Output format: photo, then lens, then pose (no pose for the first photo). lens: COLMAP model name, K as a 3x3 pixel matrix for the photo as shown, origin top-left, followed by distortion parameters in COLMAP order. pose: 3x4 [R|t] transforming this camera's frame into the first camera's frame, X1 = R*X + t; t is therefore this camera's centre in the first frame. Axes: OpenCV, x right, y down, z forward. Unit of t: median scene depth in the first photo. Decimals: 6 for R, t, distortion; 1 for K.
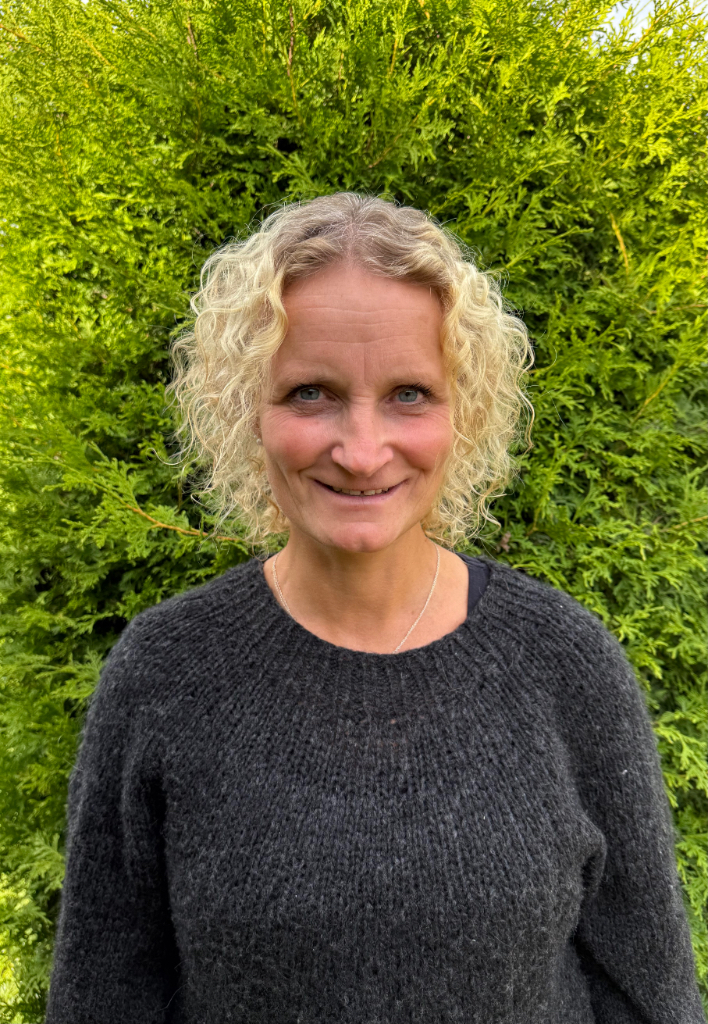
lens RADIAL K [[837.6, 0, 345.8], [0, 837.6, 510.4], [0, 0, 1]] dist [0.014741, -0.056814]
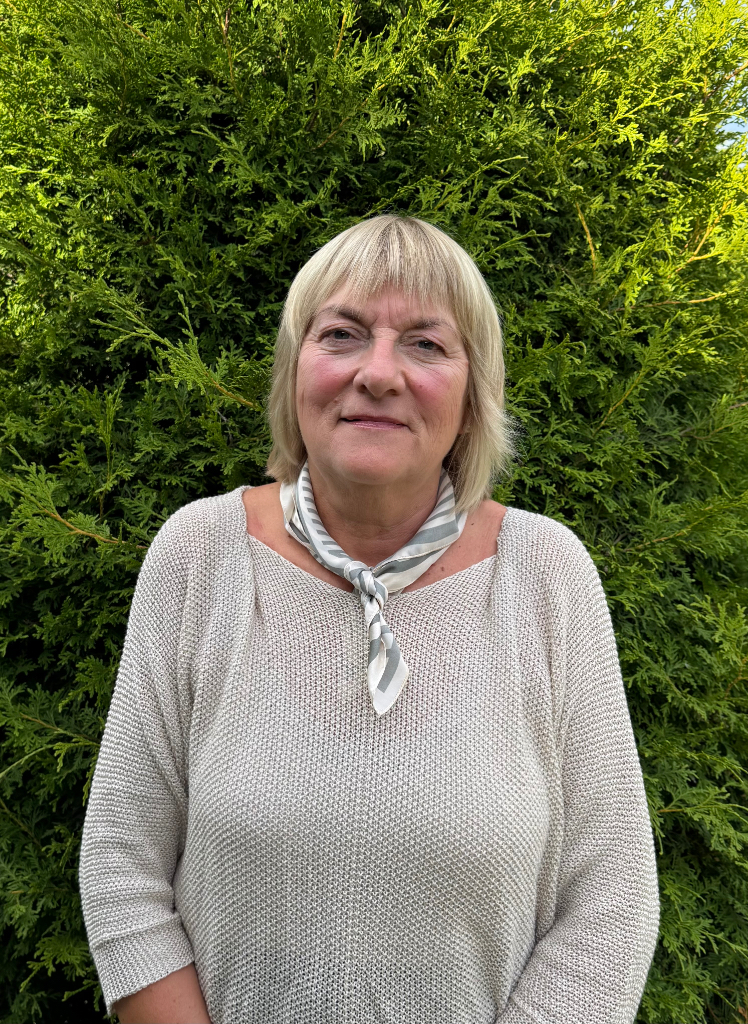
lens RADIAL K [[1081.2, 0, 307.9], [0, 1081.2, 529.5], [0, 0, 1]] dist [0.059554, 0.000000]
pose [[0.999315, 0.011449, 0.035179, -0.013744], [-0.012732, 0.999254, 0.036456, -0.039835], [-0.034735, -0.036879, 0.998716, -0.192027]]
